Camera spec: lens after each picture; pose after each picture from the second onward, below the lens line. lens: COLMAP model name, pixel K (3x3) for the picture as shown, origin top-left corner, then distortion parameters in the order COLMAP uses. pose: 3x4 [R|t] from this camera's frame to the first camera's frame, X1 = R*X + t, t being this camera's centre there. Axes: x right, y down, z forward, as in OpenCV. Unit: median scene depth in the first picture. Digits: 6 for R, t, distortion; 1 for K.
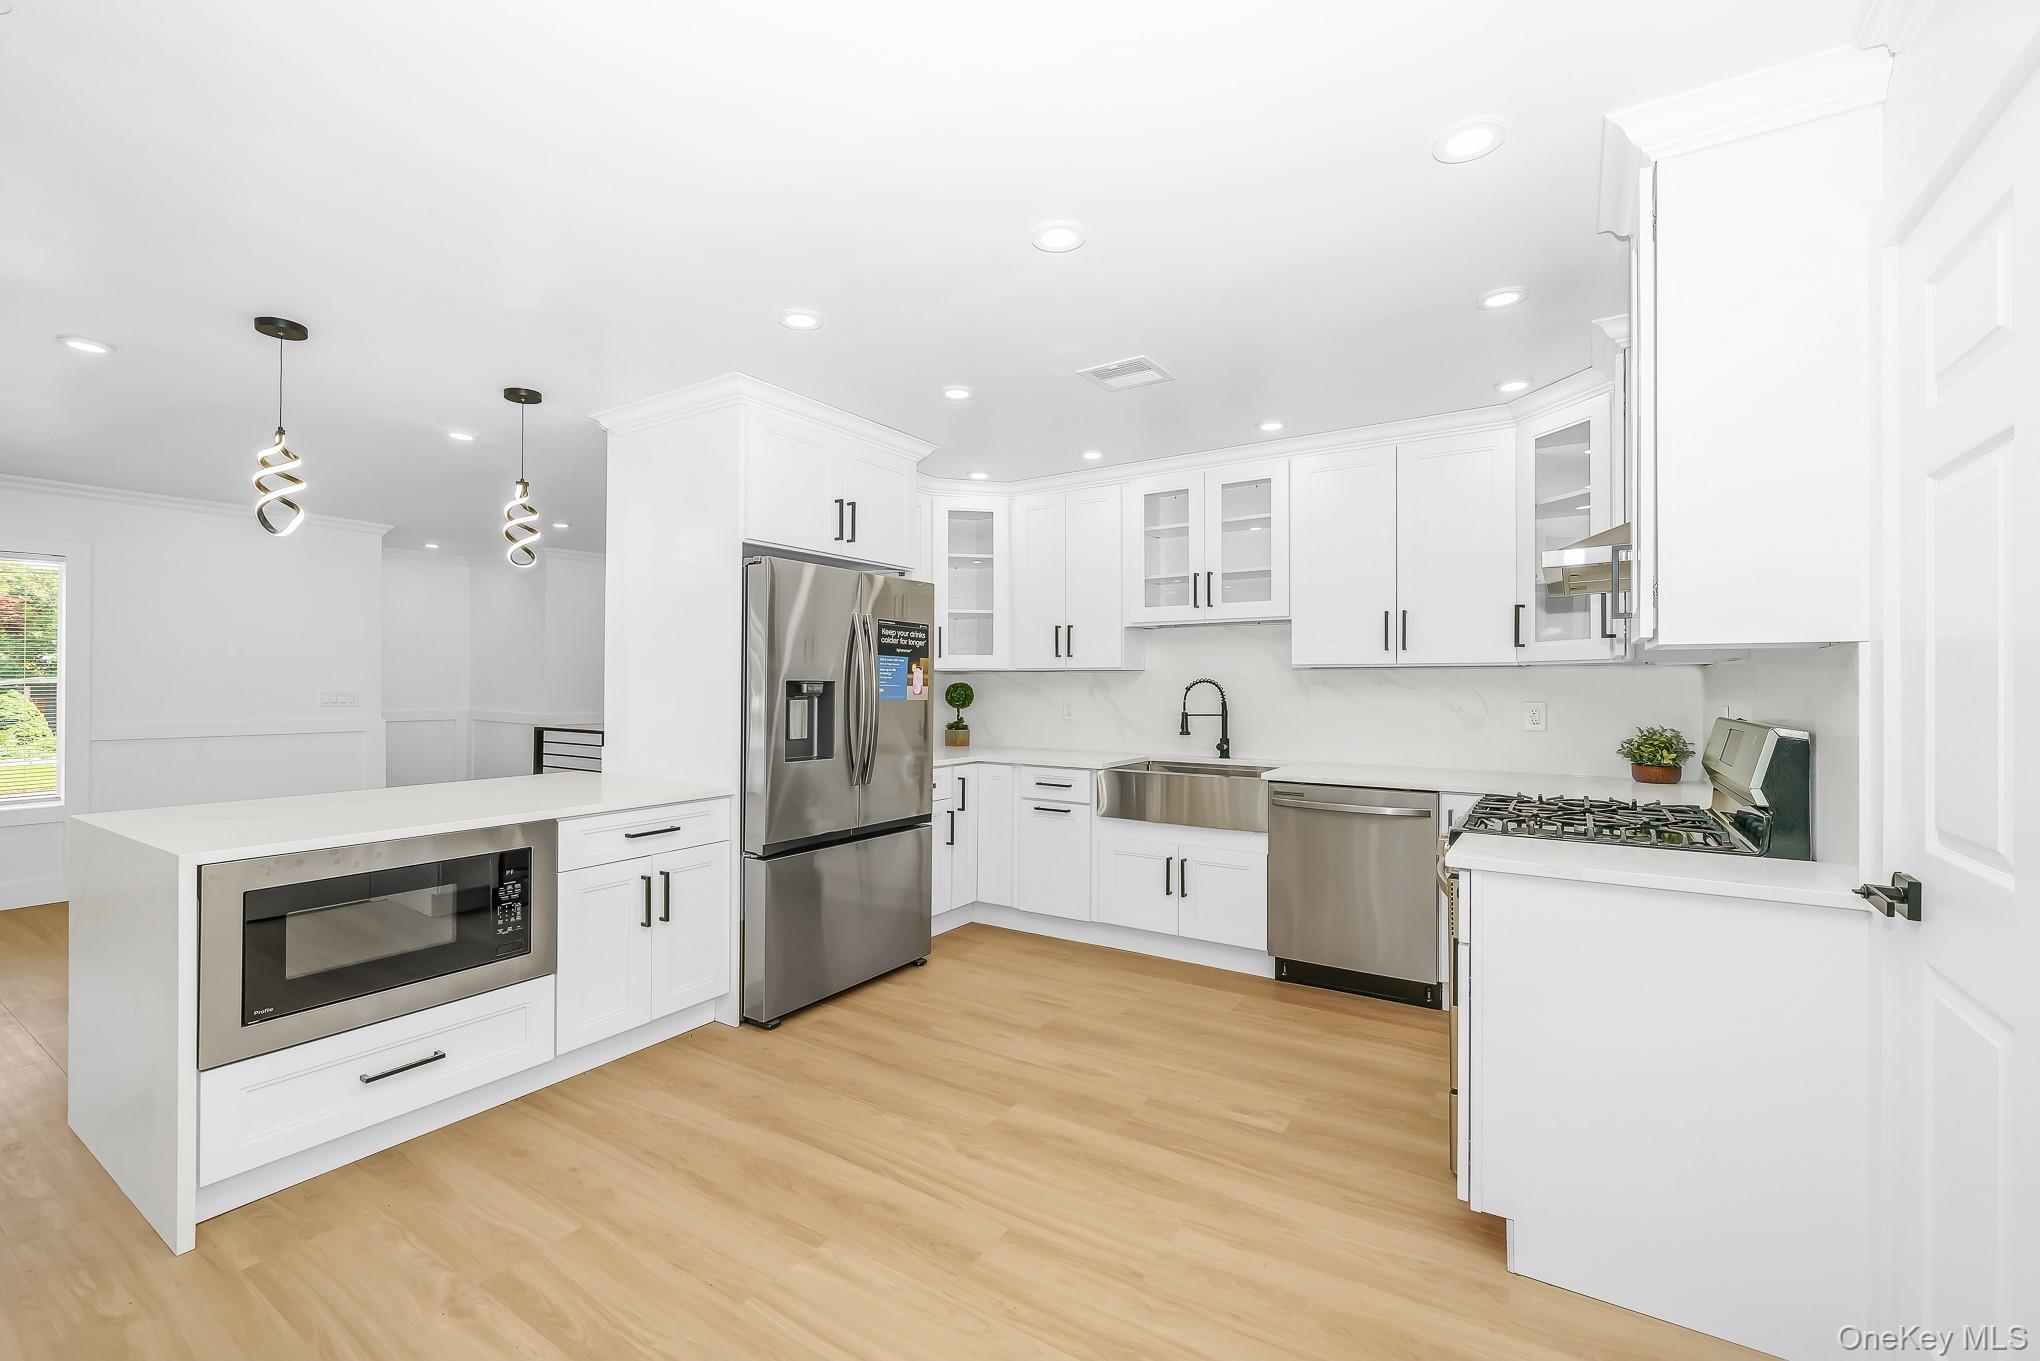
lens RADIAL K [[833.1, 0, 1061.9], [0, 833.1, 686.8], [0, 0, 1]] dist [0.002720, -0.000996]
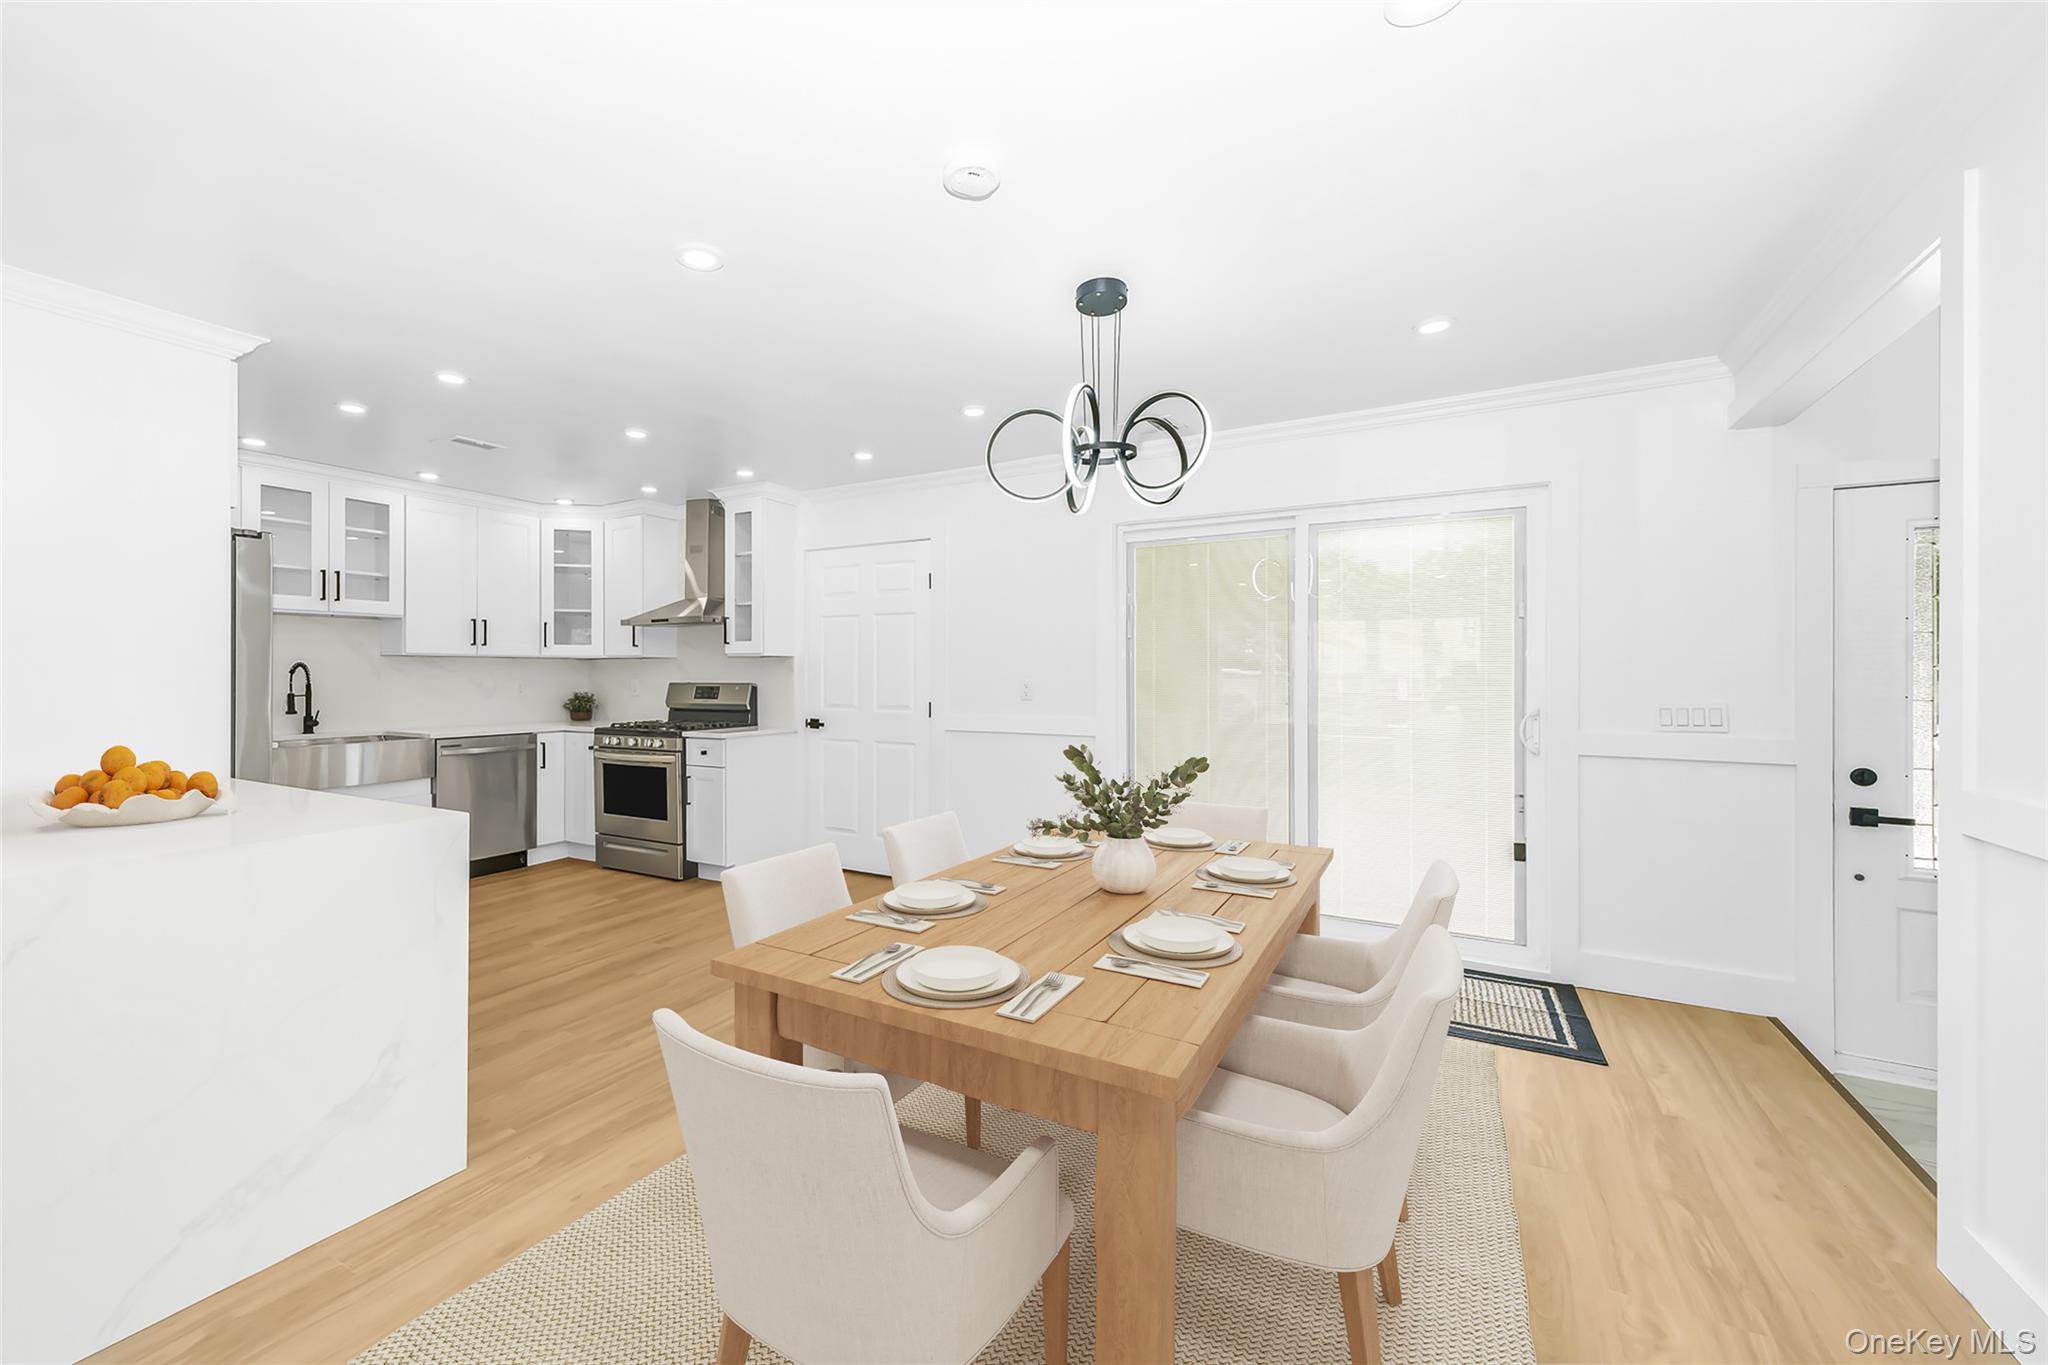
lens RADIAL K [[874.0, 0, 997.0], [0, 874.0, 685.9], [0, 0, 1]] dist [-0.008395, 0.000374]
pose [[-0.086438, -0.014600, 0.996150, -1.339446], [0.002747, 0.999885, 0.014894, 0.007752], [-0.996253, 0.004024, -0.086388, 0.227386]]
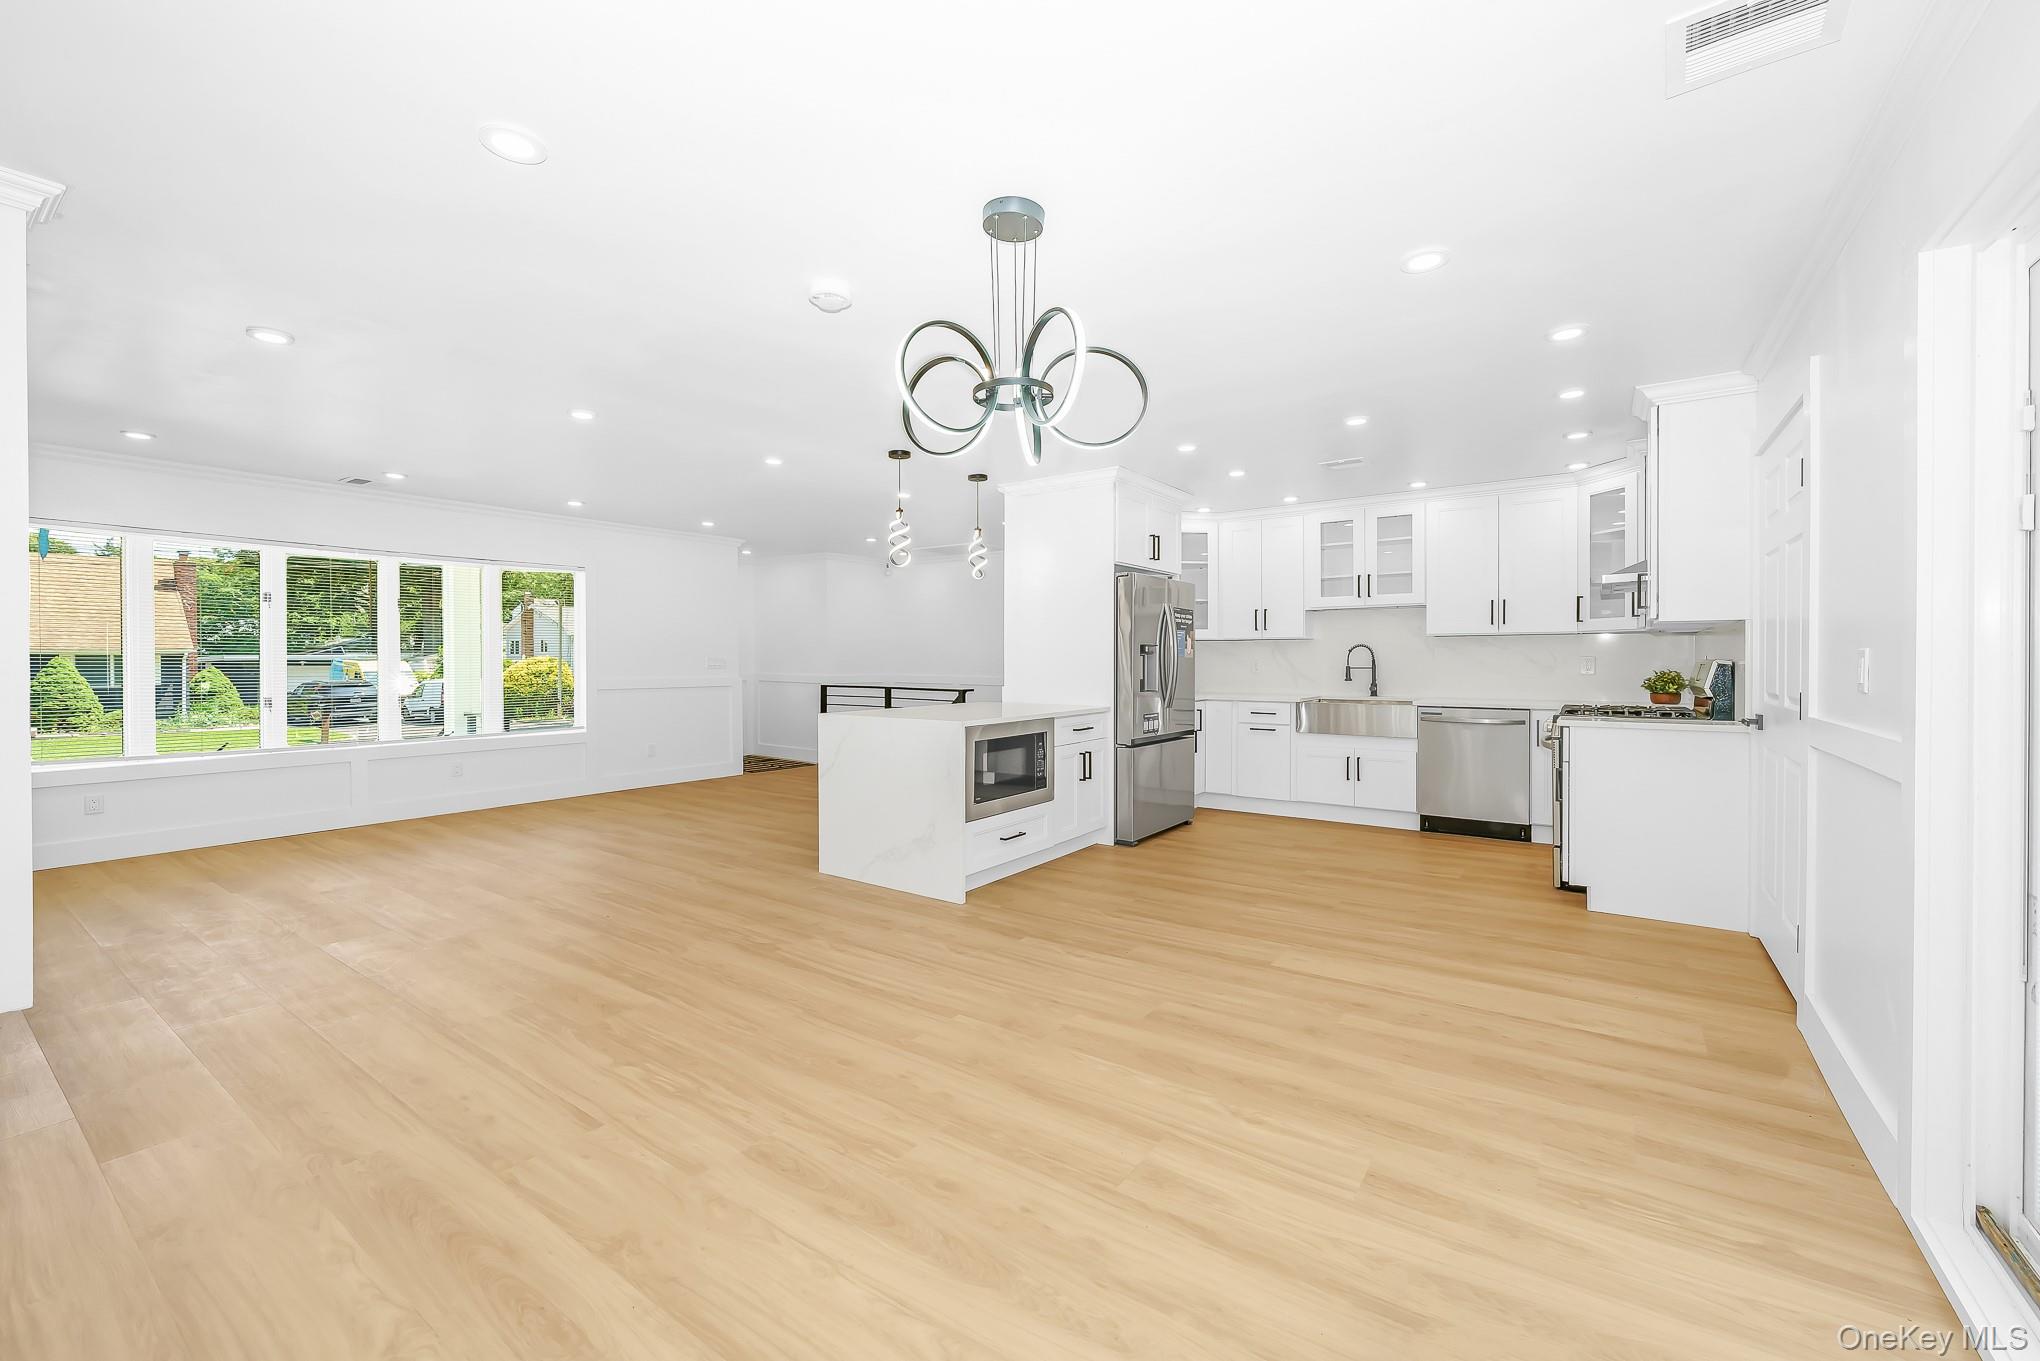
lens RADIAL K [[833.1, 0, 1032.6], [0, 833.1, 668.8], [0, 0, 1]] dist [0.002720, -0.000996]
pose [[0.998932, -0.004289, -0.046015, -0.451336], [0.004653, 0.999959, 0.007791, 0.026537], [0.045980, -0.007997, 0.998910, -0.689283]]
